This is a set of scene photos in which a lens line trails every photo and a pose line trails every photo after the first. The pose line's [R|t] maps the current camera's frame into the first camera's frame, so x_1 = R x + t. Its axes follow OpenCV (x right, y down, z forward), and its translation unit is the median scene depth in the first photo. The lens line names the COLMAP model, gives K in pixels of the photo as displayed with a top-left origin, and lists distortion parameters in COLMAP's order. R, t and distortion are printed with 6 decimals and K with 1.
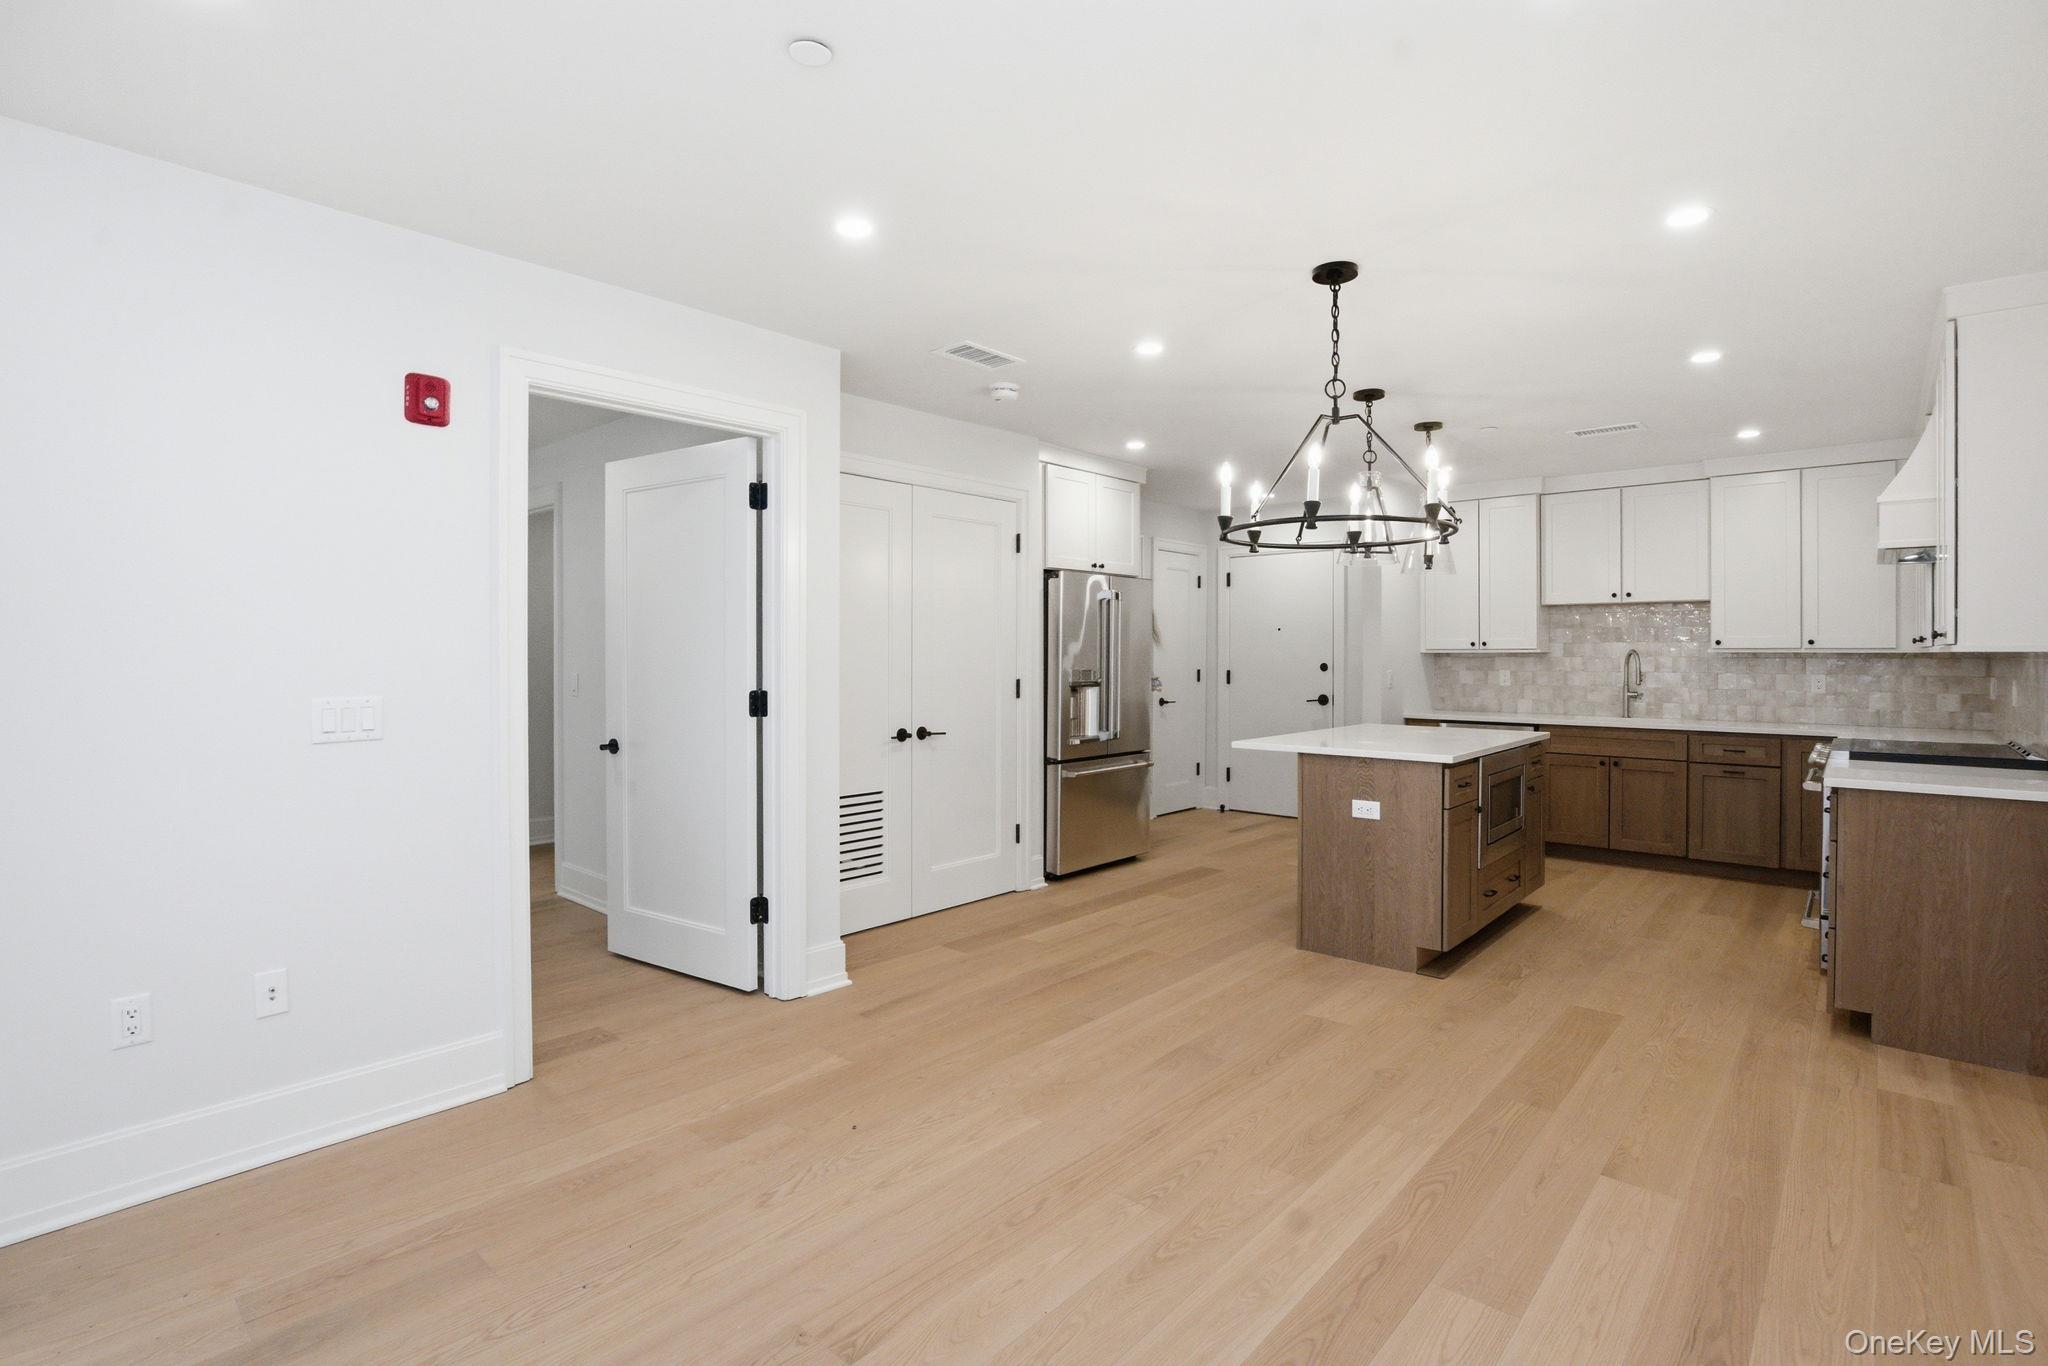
lens RADIAL K [[974.3, 0, 1026.1], [0, 974.3, 655.5], [0, 0, 1]] dist [-0.035412, 0.005614]
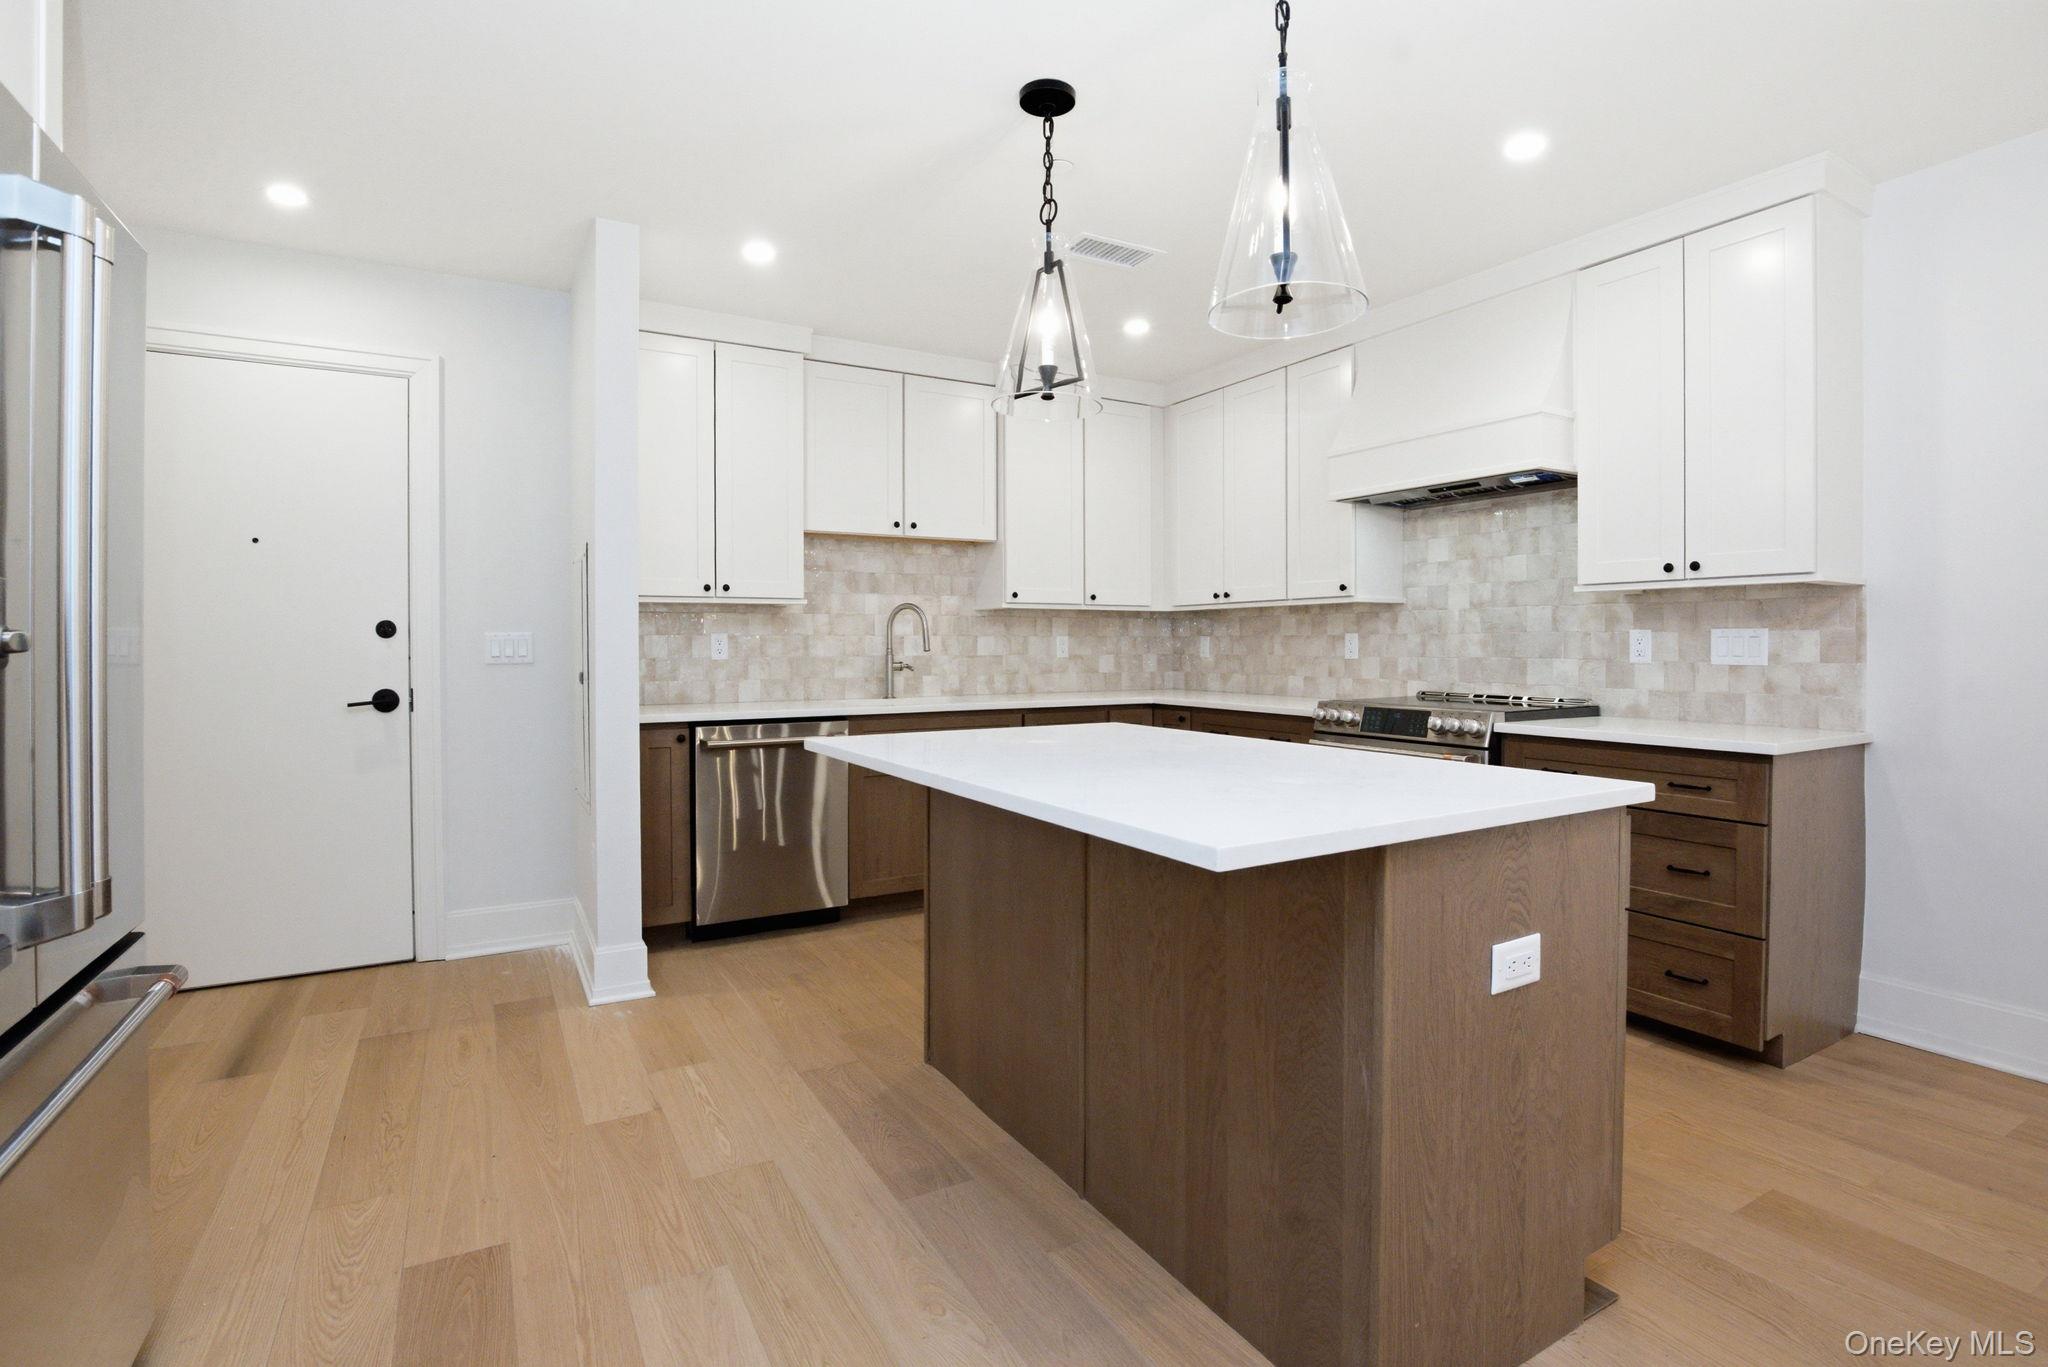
lens RADIAL K [[974.3, 0, 1026.1], [0, 974.3, 656.0], [0, 0, 1]] dist [-0.035412, 0.005614]
pose [[0.318406, -0.013724, 0.947855, -0.037256], [0.004757, 0.999906, 0.012880, 0.028049], [-0.947943, 0.000408, 0.318441, 0.786862]]
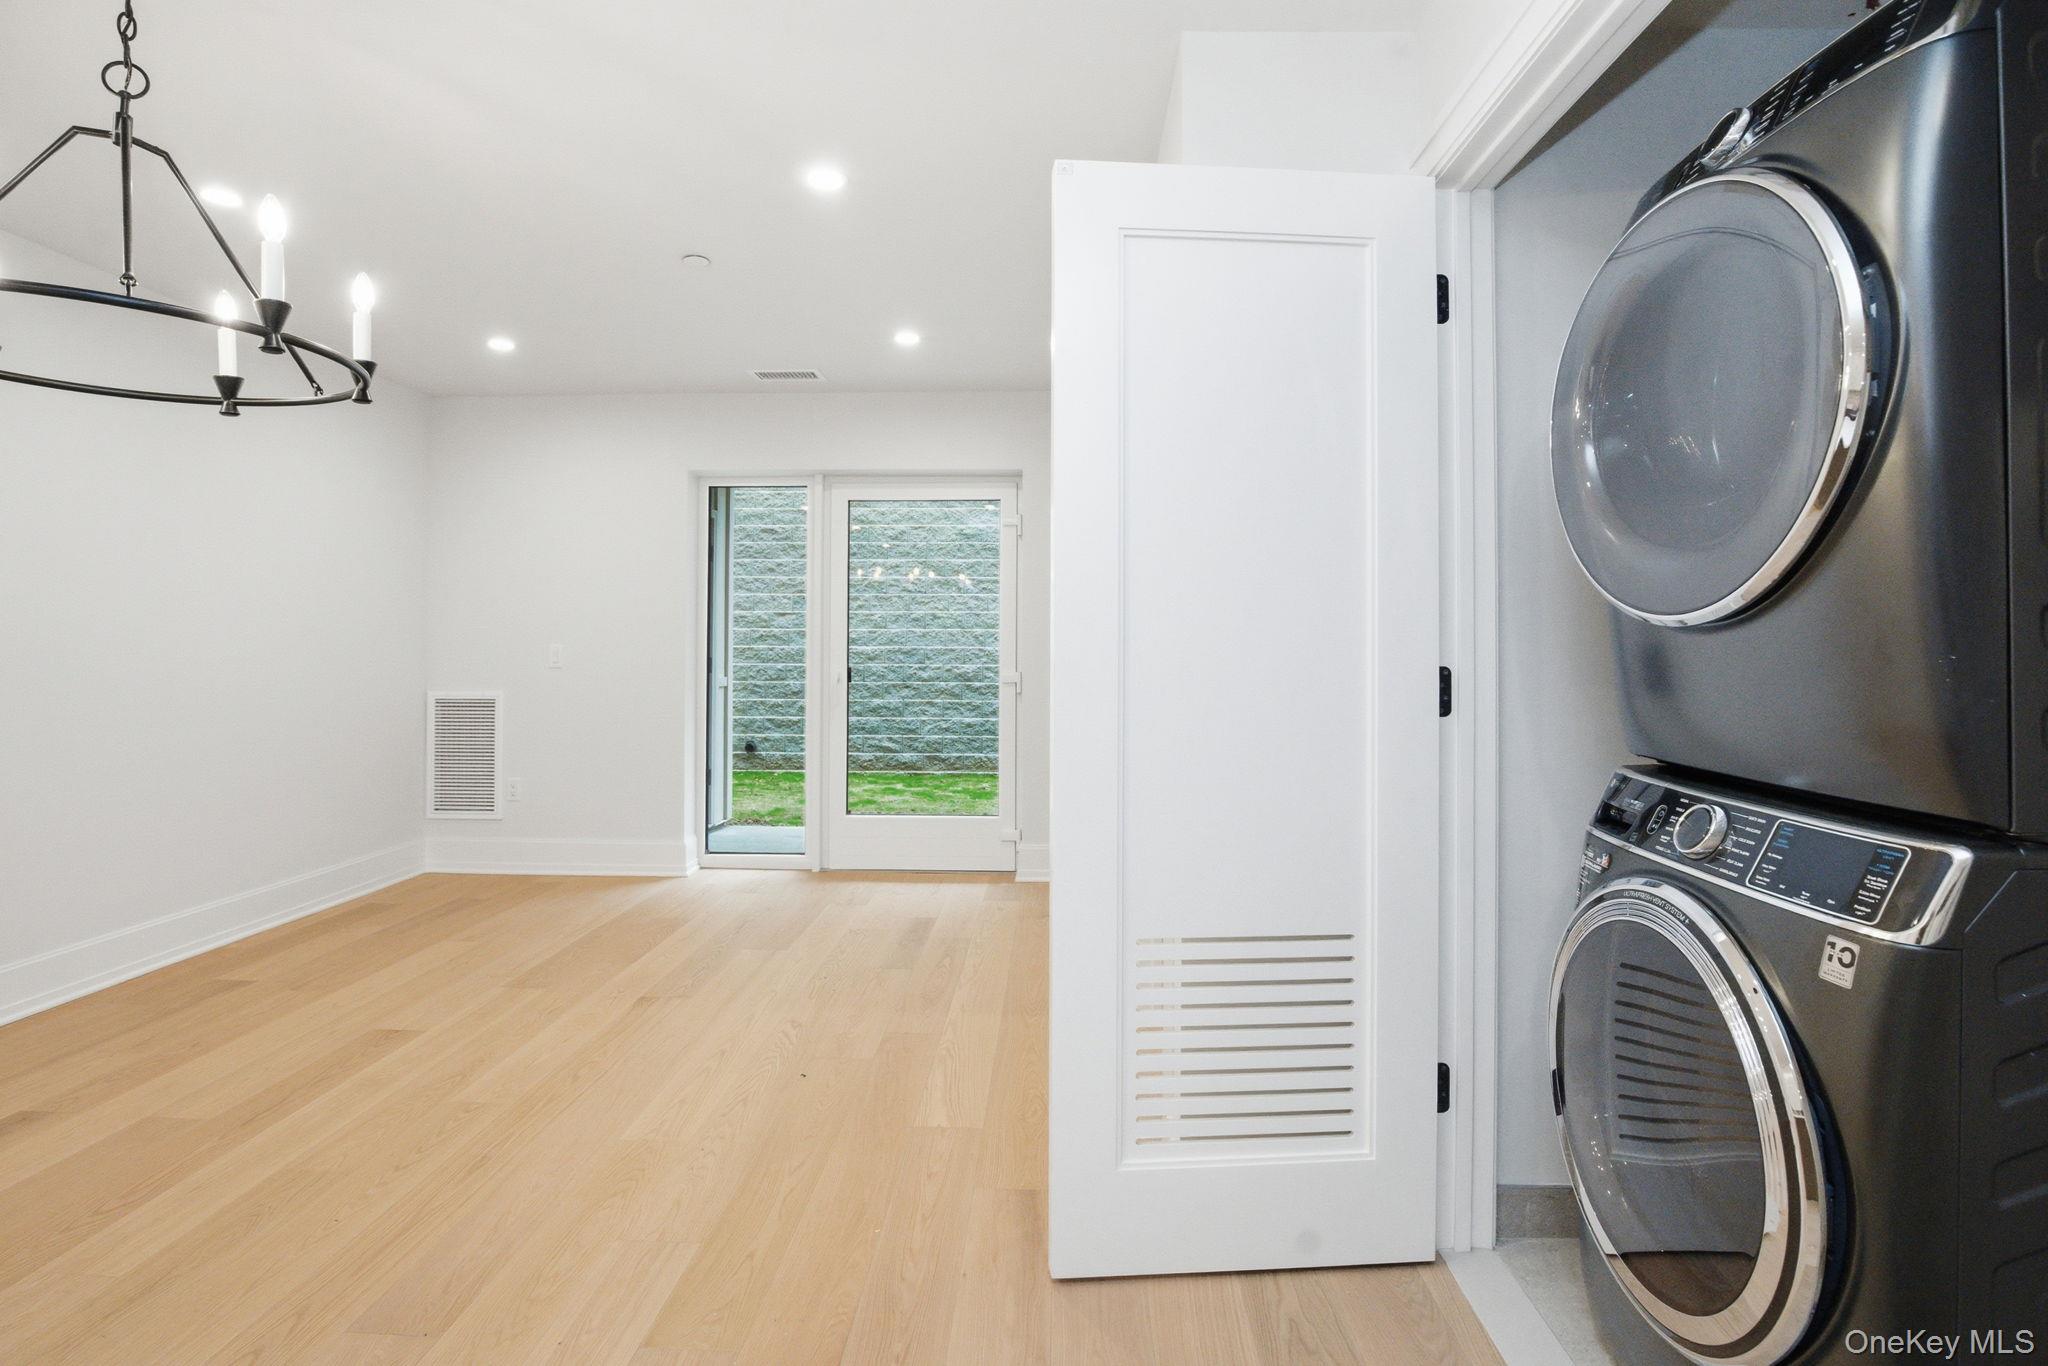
lens RADIAL K [[986.8, 0, 1017.6], [0, 986.8, 620.8], [0, 0, 1]] dist [-0.025505, 0.000696]
pose [[-0.775991, -0.018184, -0.630481, 0.147983], [-0.006531, 0.999762, -0.020797, 0.014093], [0.630710, -0.012021, -0.775926, 0.939159]]
